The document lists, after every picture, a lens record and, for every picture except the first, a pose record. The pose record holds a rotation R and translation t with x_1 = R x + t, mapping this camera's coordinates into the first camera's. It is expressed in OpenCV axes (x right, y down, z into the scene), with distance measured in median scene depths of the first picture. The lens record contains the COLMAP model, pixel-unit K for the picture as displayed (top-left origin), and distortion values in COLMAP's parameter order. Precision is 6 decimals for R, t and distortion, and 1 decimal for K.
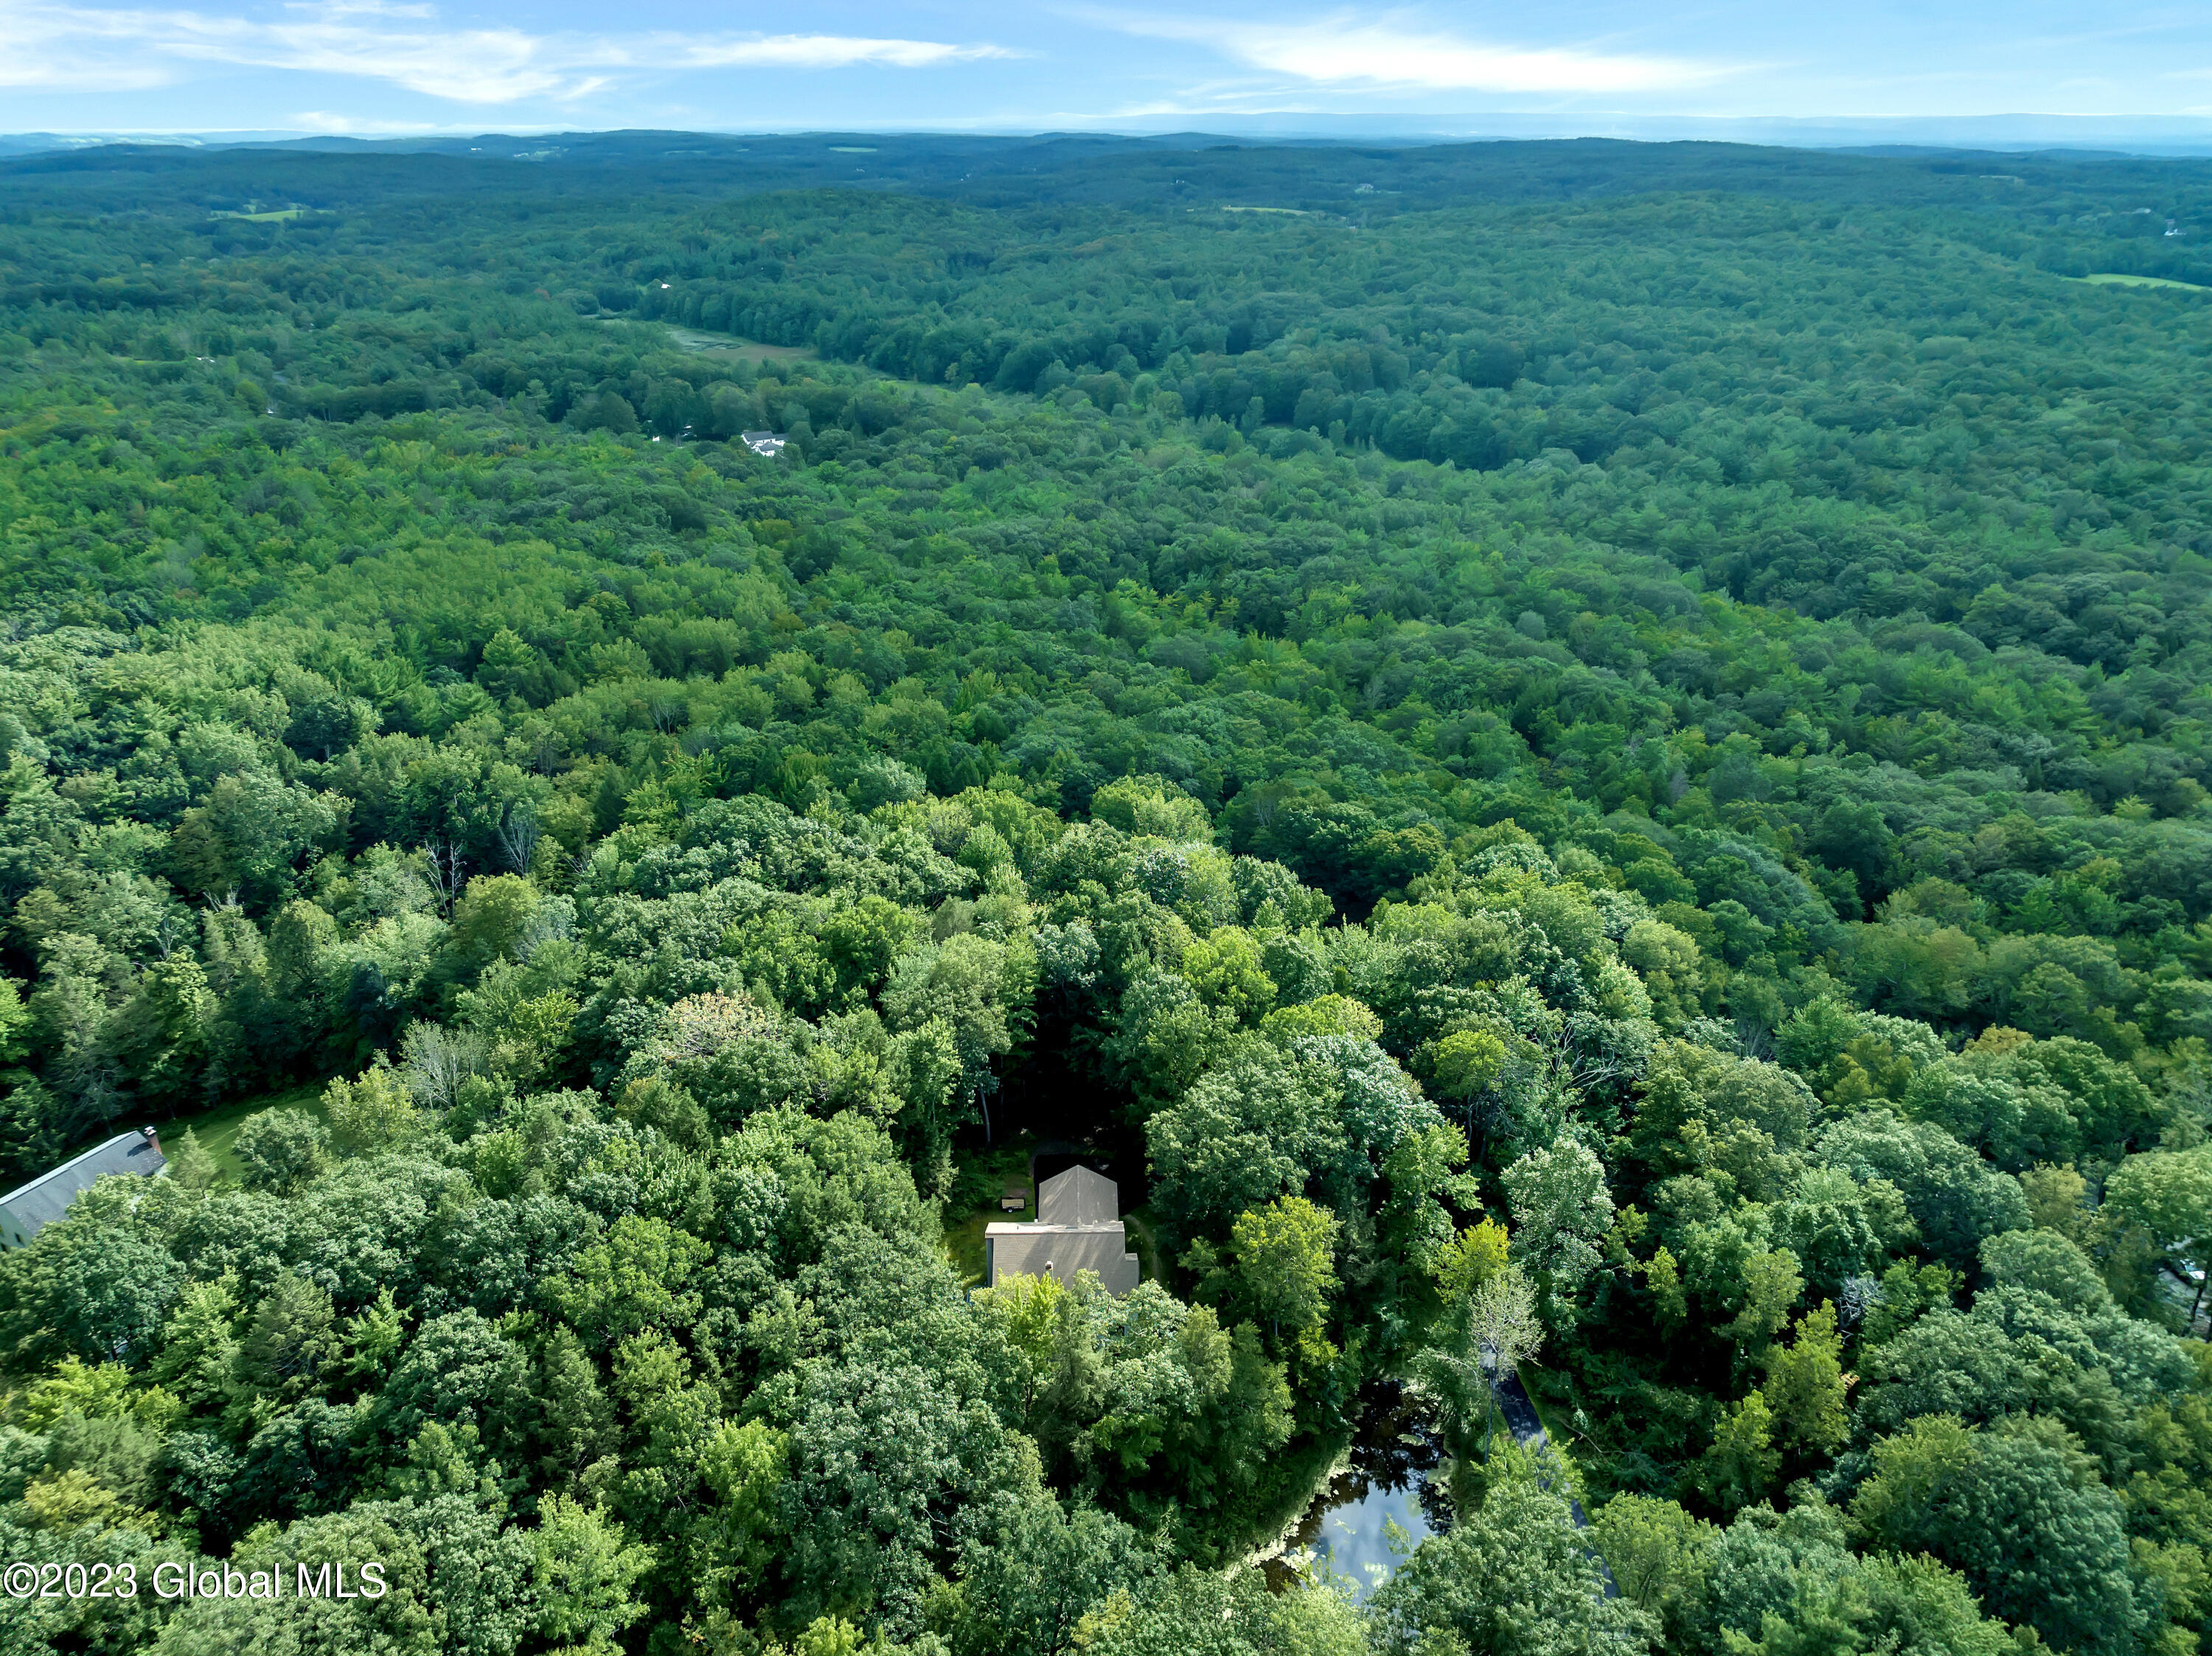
lens RADIAL K [[1562.7, 0, 1096.8], [0, 1562.7, 821.8], [0, 0, 1]] dist [-0.039123, 0.009558]
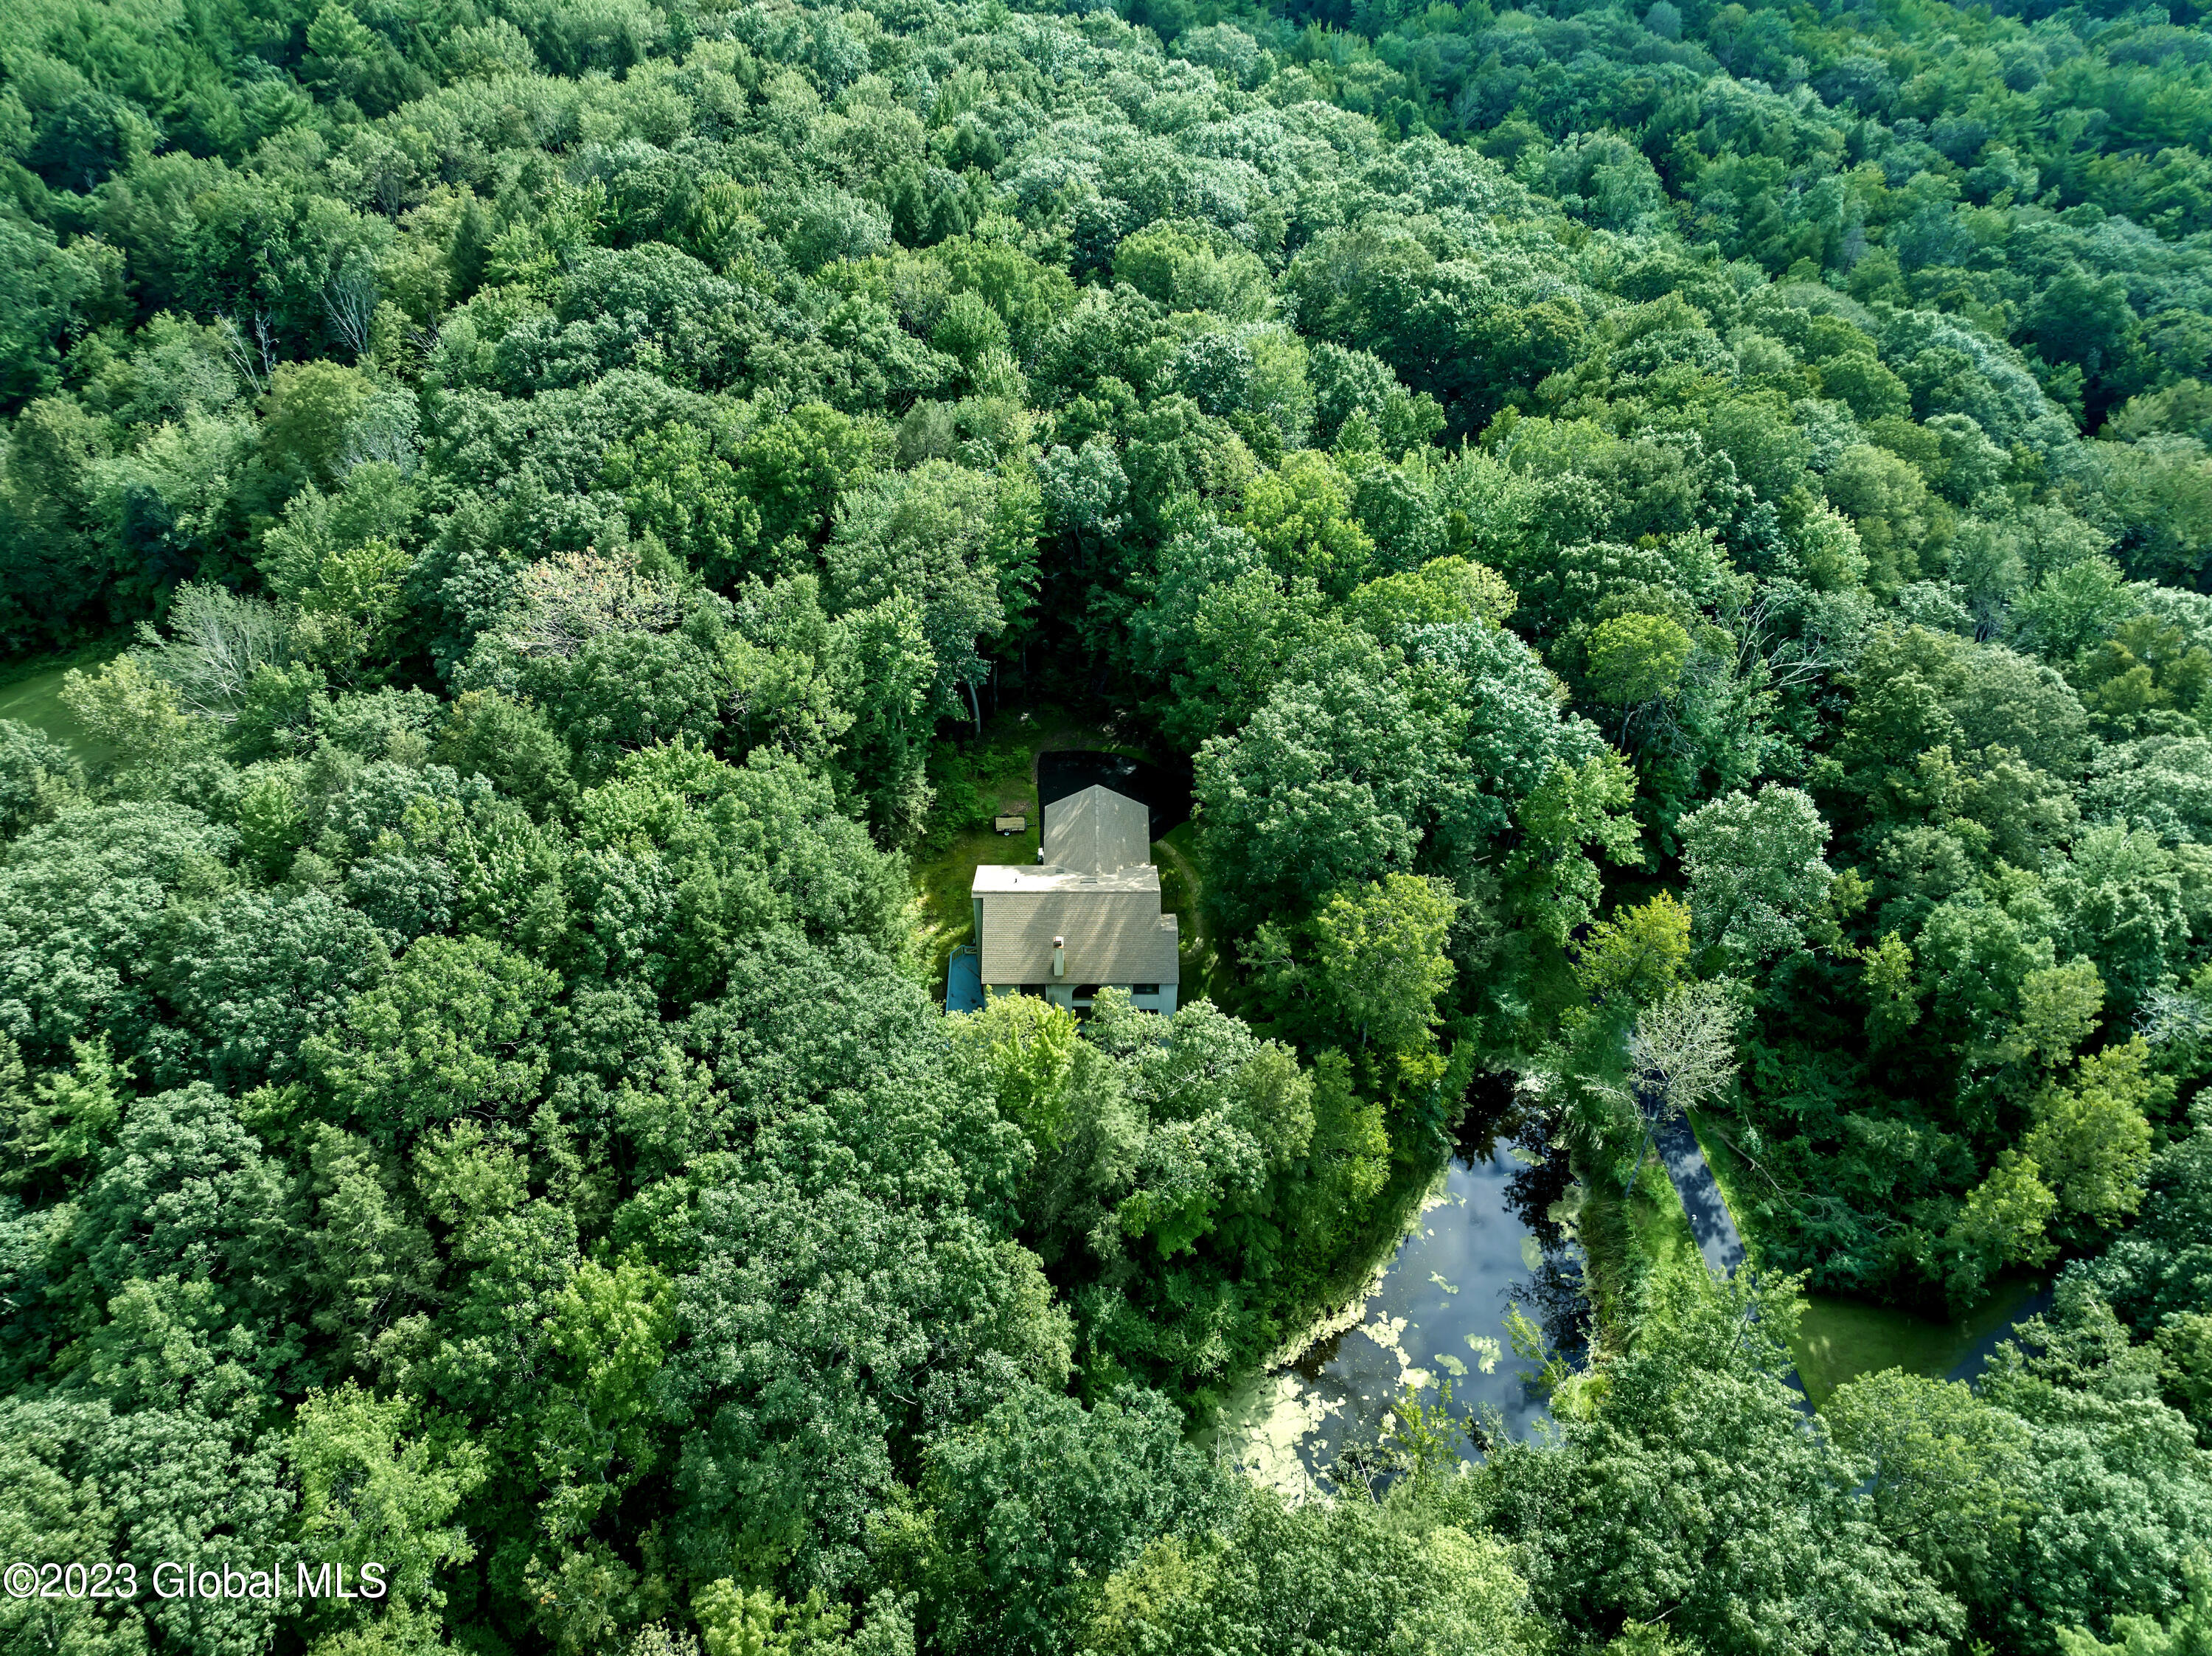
lens RADIAL K [[1562.7, 0, 1111.5], [0, 1562.7, 822.8], [0, 0, 1]] dist [-0.039123, 0.009558]
pose [[0.999925, 0.009955, 0.007157, -0.010277], [-0.011808, 0.939129, 0.343363, -0.019474], [-0.003303, -0.343422, 0.939176, 0.293446]]
